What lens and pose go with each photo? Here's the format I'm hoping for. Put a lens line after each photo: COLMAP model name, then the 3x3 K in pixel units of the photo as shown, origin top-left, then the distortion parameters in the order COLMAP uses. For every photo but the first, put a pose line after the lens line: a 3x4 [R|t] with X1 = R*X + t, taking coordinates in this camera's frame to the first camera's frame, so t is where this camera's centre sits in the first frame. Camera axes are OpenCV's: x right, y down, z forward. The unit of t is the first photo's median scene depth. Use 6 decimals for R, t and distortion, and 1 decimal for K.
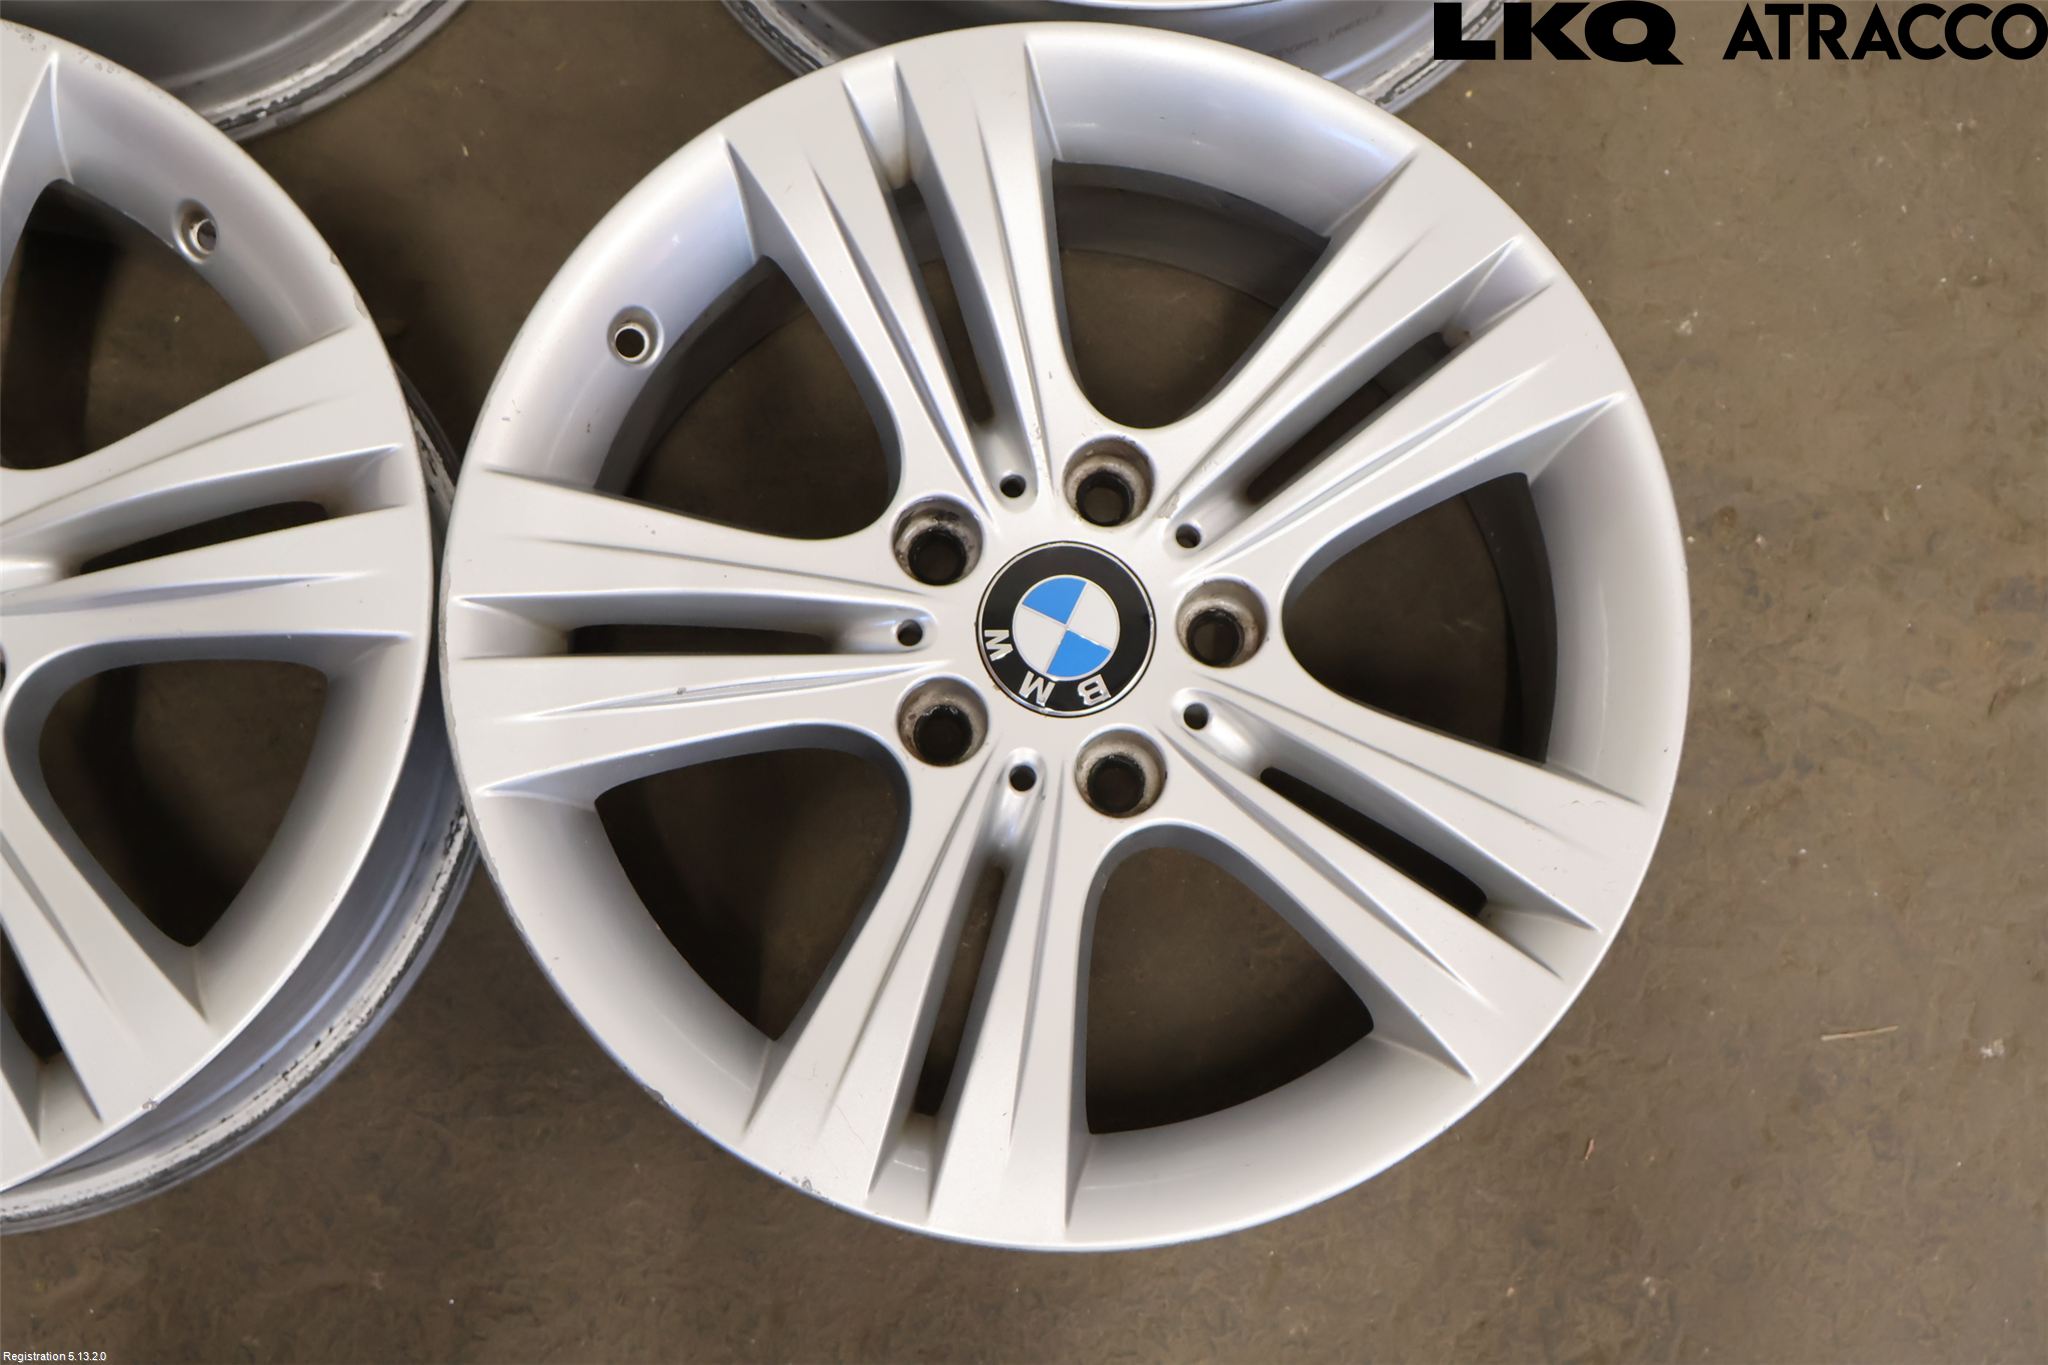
lens RADIAL K [[3081.8, 0, 1024.0], [0, 3081.8, 682.5], [0, 0, 1]] dist [0.037785, -0.107418]
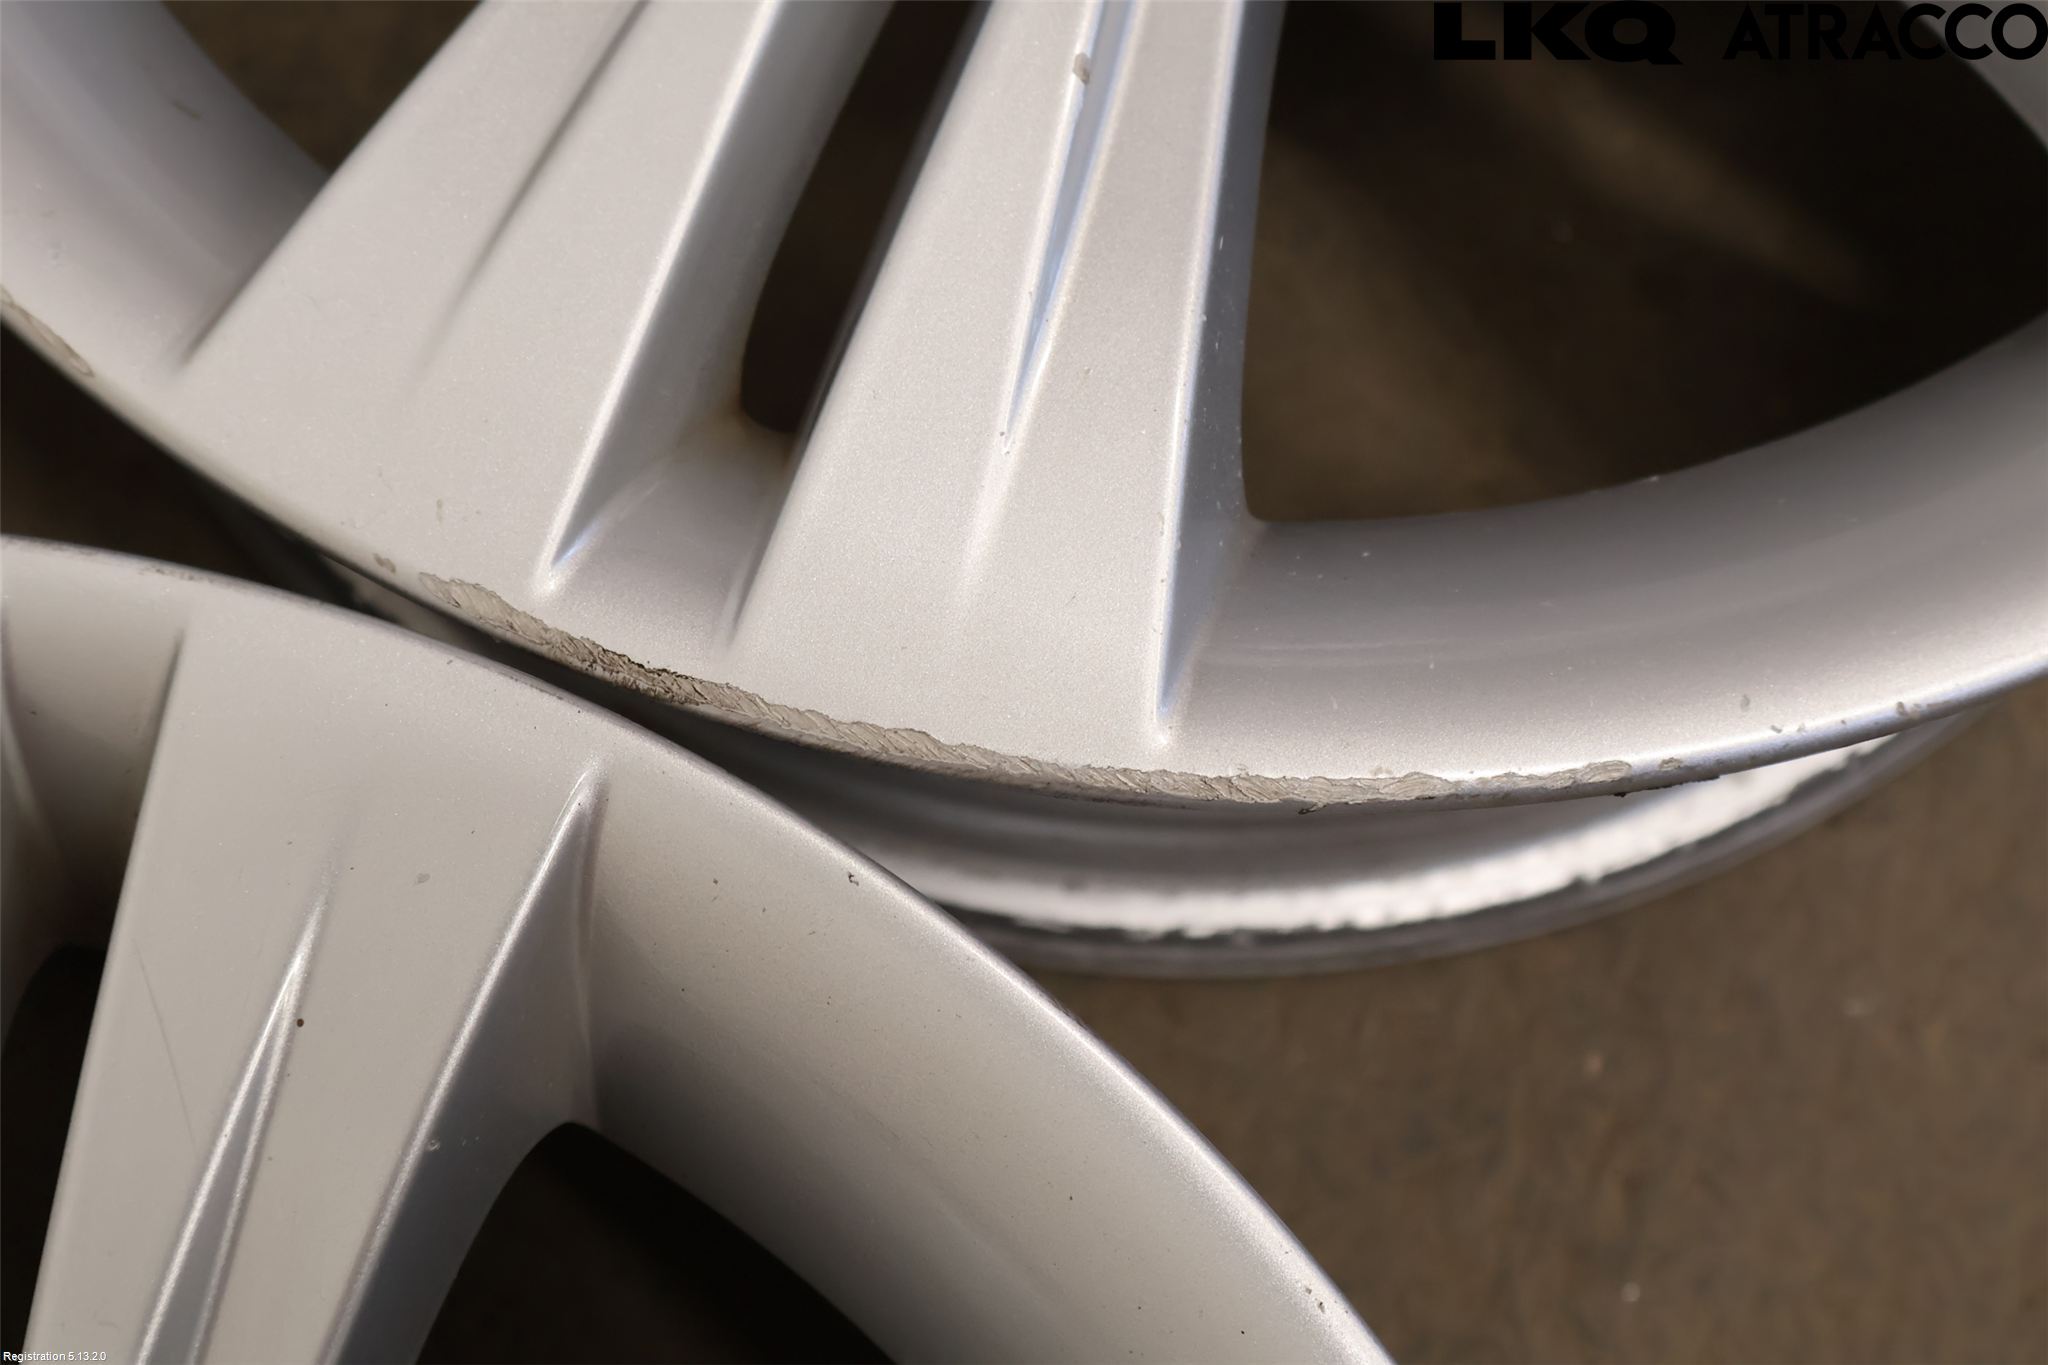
lens RADIAL K [[3008.4, 0, 1024.0], [0, 3008.4, 682.5], [0, 0, 1]] dist [0.071704, 0.018783]
pose [[0.378828, -0.912546, 0.154107, -0.193300], [0.911148, 0.396938, 0.110675, -0.011047], [-0.162167, 0.098488, 0.981836, 0.609022]]
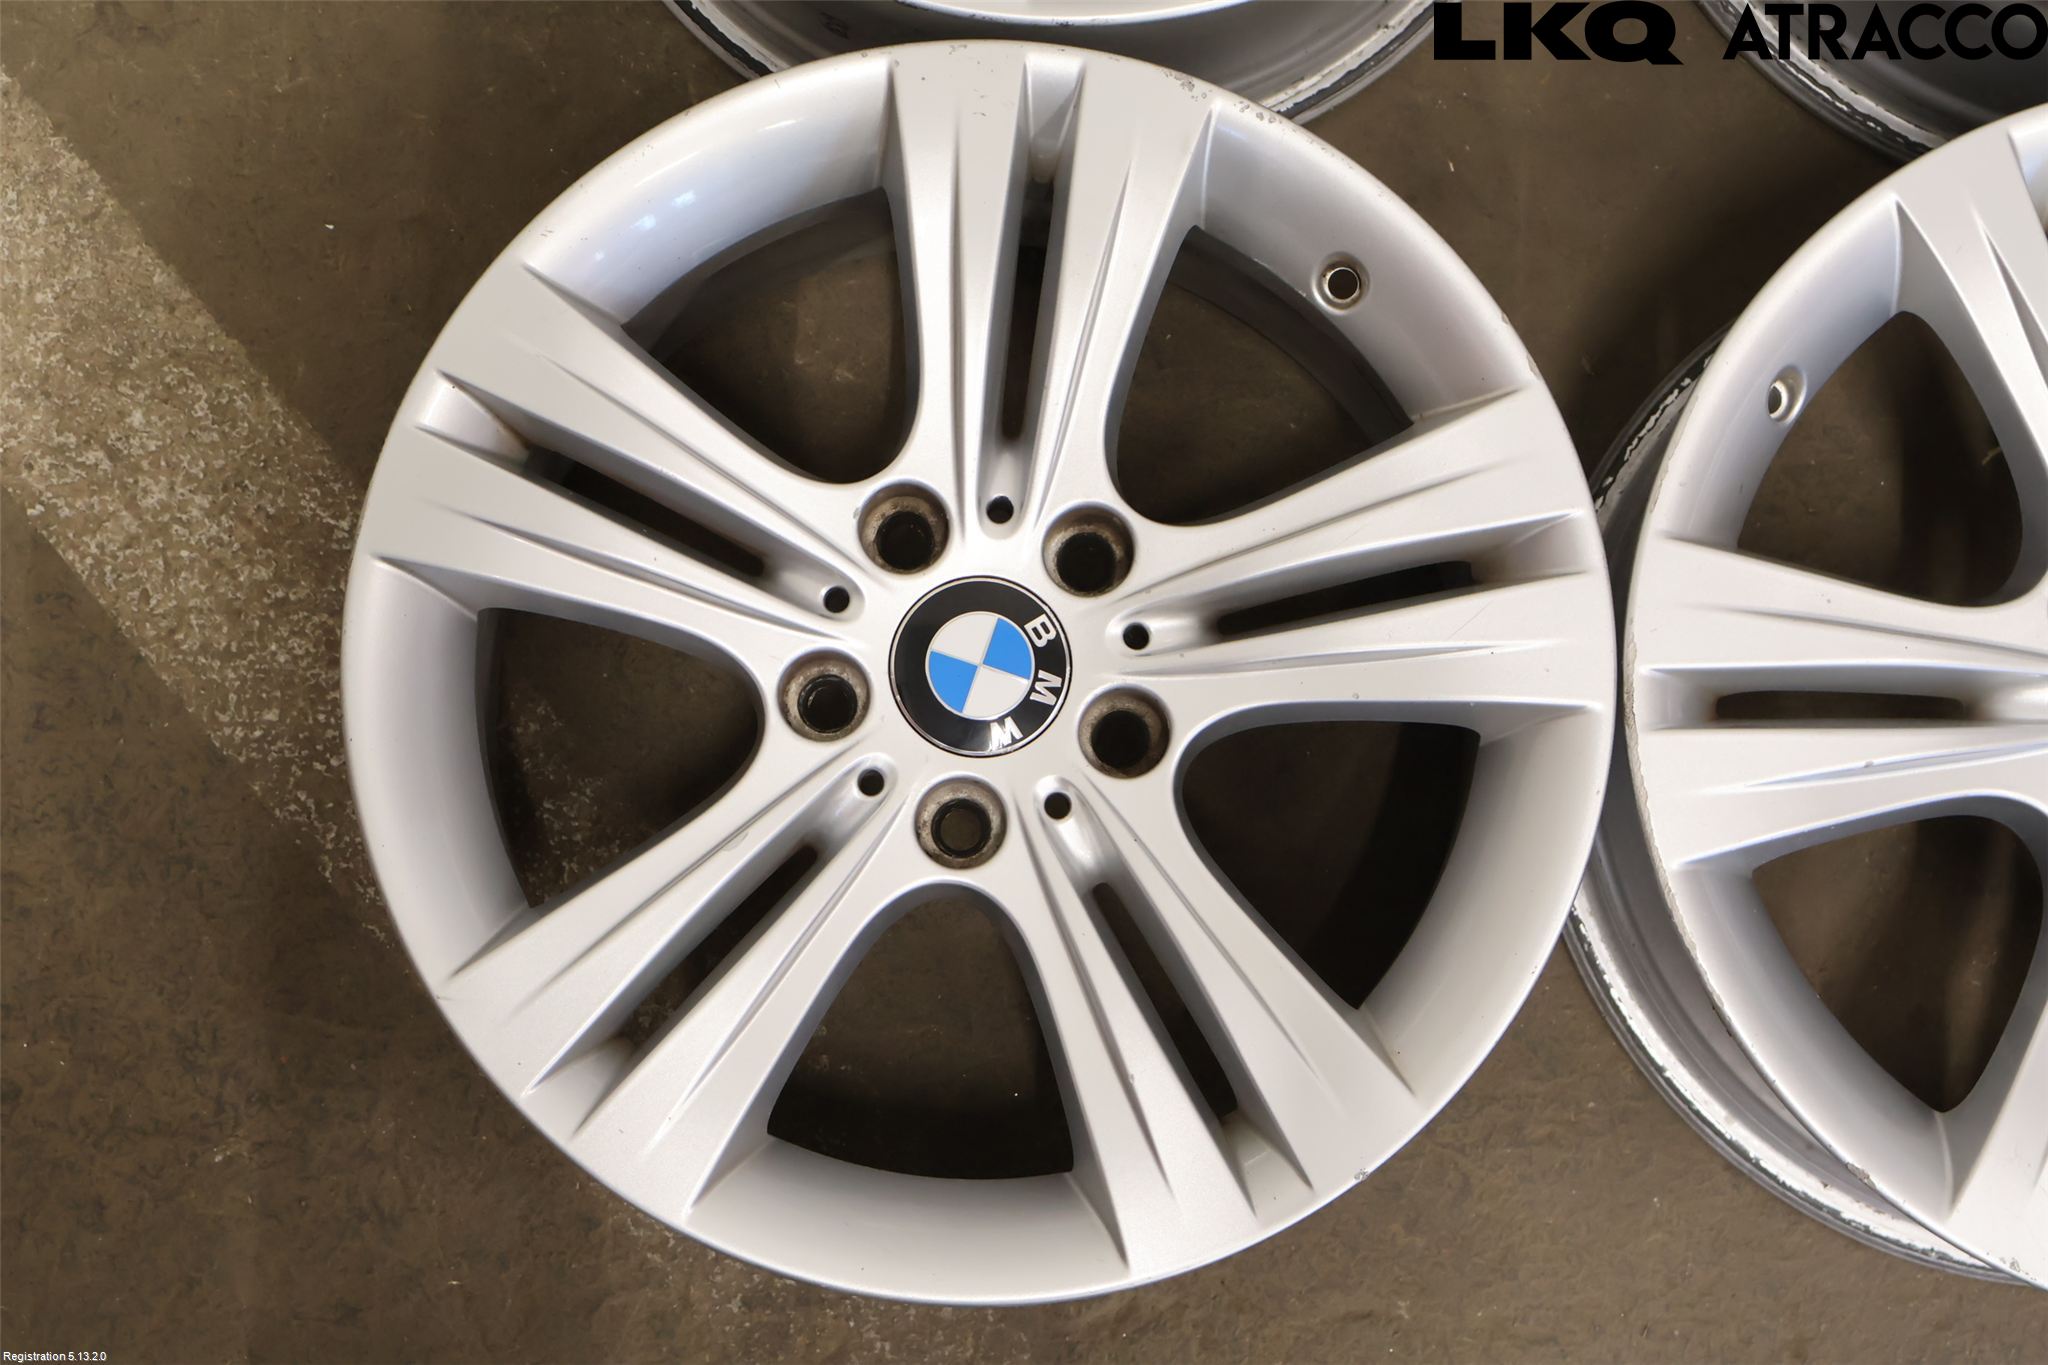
lens RADIAL K [[3081.8, 0, 1024.0], [0, 3081.8, 682.5], [0, 0, 1]] dist [0.037785, -0.107418]
pose [[0.999886, 0.014788, -0.003159, -0.332801], [-0.014561, 0.997919, 0.062822, -0.072148], [0.004081, -0.062769, 0.998020, 0.005933]]
